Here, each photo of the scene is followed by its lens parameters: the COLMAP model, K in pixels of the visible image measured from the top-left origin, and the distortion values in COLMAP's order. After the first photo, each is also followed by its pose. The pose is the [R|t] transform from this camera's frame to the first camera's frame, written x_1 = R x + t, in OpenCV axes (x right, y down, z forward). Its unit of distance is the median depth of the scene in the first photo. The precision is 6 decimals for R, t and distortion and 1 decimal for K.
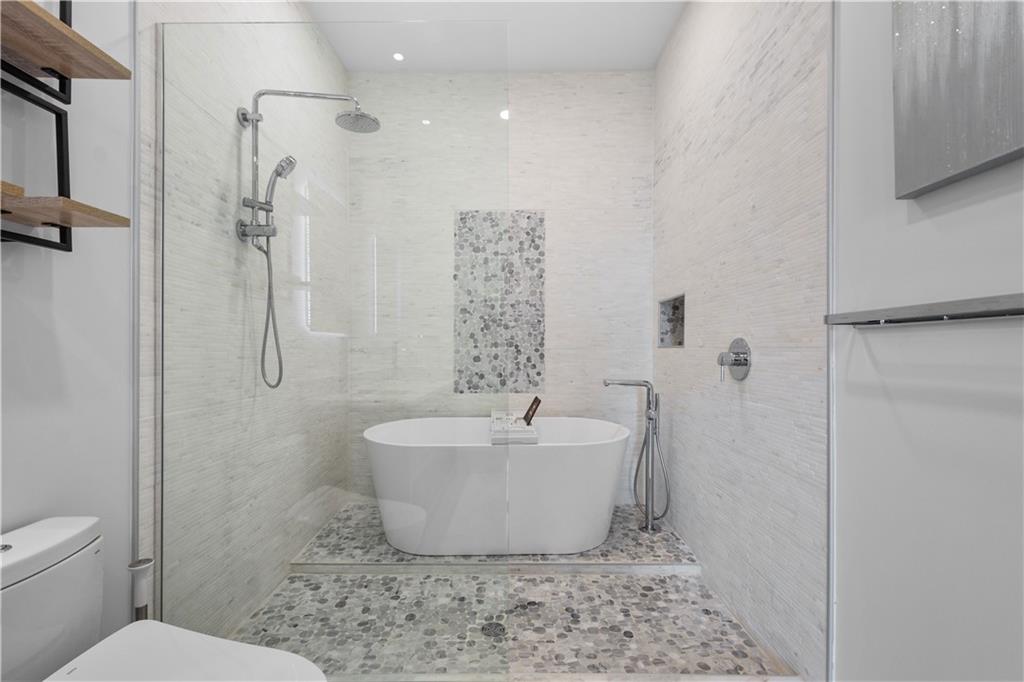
lens RADIAL K [[454.5, 0, 510.5], [0, 454.5, 348.6], [0, 0, 1]] dist [0.008308, -0.000989]
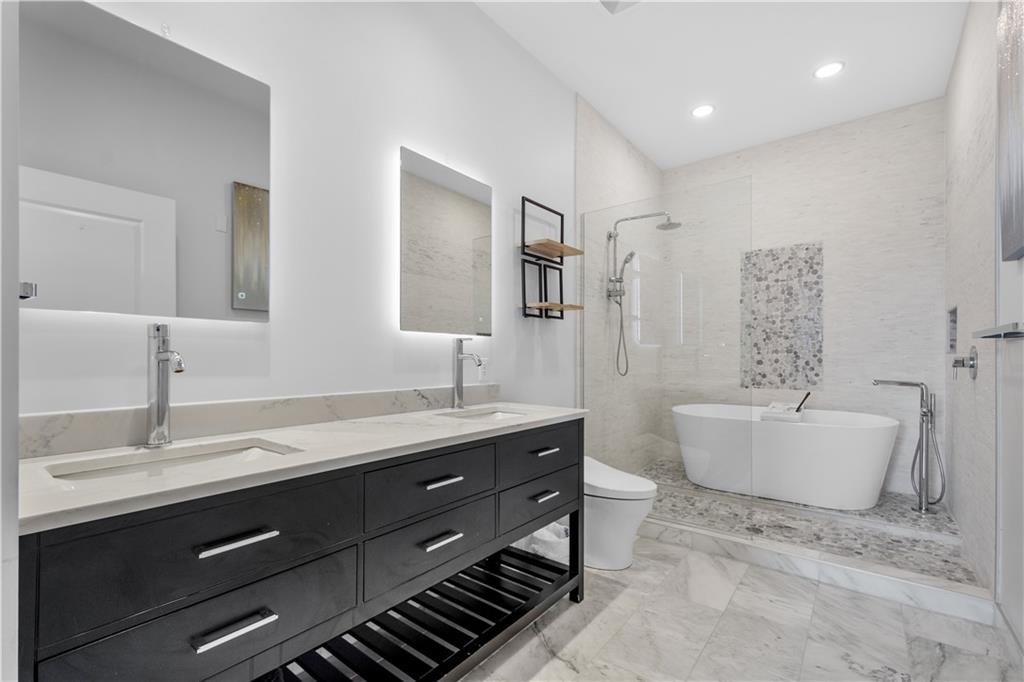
lens RADIAL K [[454.5, 0, 508.8], [0, 454.5, 354.7], [0, 0, 1]] dist [0.008308, -0.000989]
pose [[0.788230, -0.001935, -0.615377, 0.211699], [0.001358, 0.999998, -0.001405, 0.001279], [0.615379, 0.000272, 0.788231, -0.623158]]
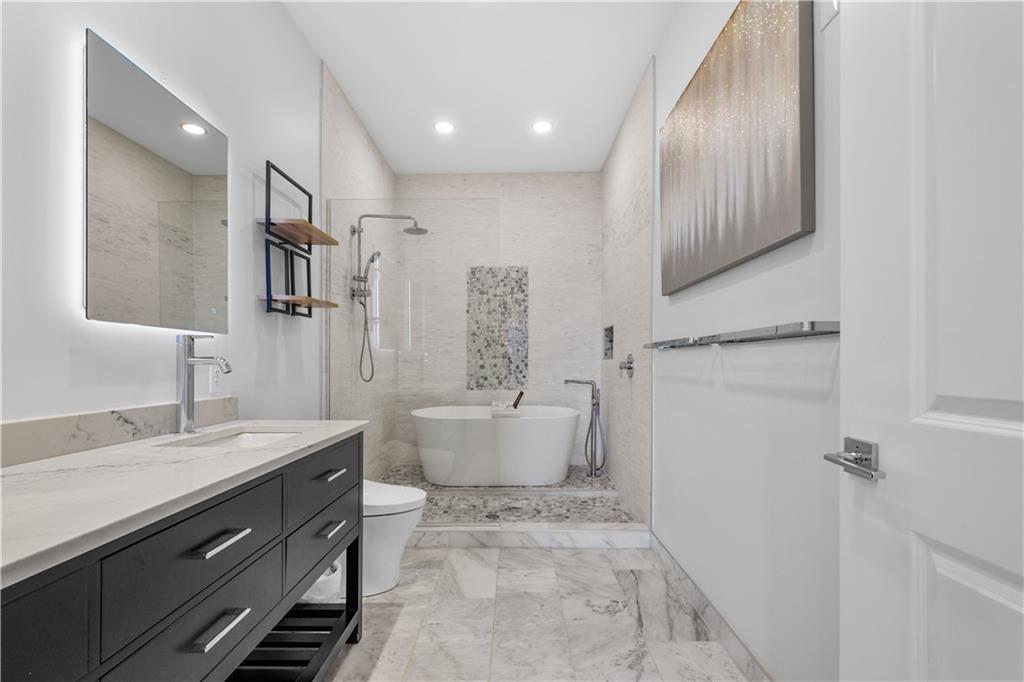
lens RADIAL K [[454.5, 0, 514.1], [0, 454.5, 360.1], [0, 0, 1]] dist [0.008308, -0.000989]
pose [[0.999999, 0.000251, 0.001601, 0.035153], [-0.000249, 0.999999, -0.001251, 0.003749], [-0.001601, 0.001250, 0.999998, -0.617719]]
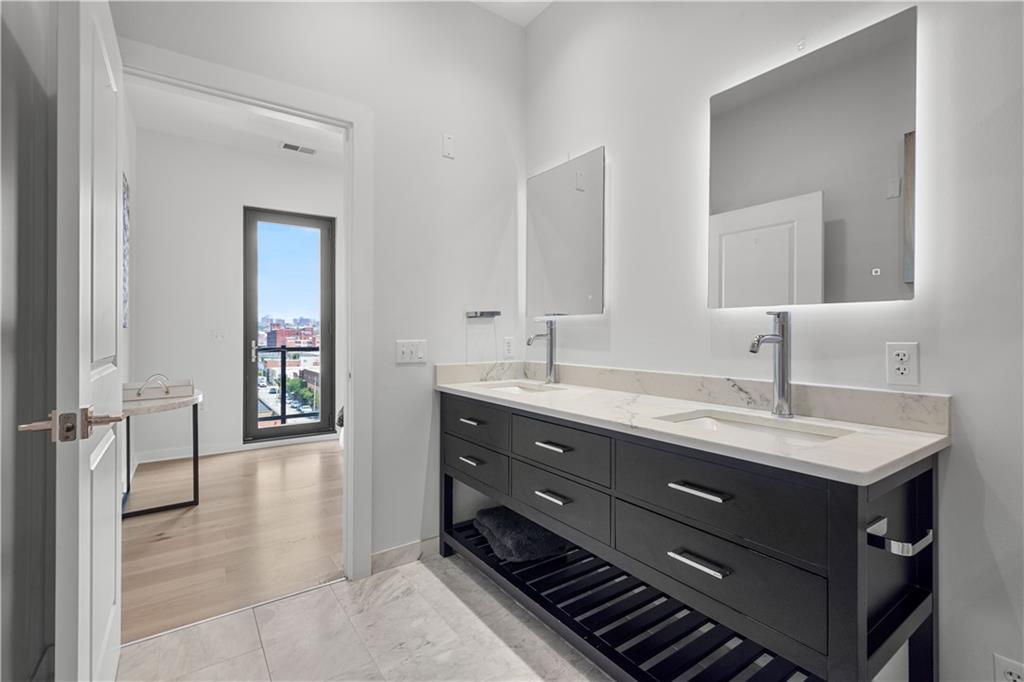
lens RADIAL K [[454.5, 0, 512.0], [0, 454.5, 342.7], [0, 0, 1]] dist [0.008308, -0.000989]
pose [[-0.811265, 0.003928, -0.584665, 0.224394], [-0.003534, 0.999926, 0.011622, 0.003569], [0.584667, 0.011495, -0.811192, 0.324485]]
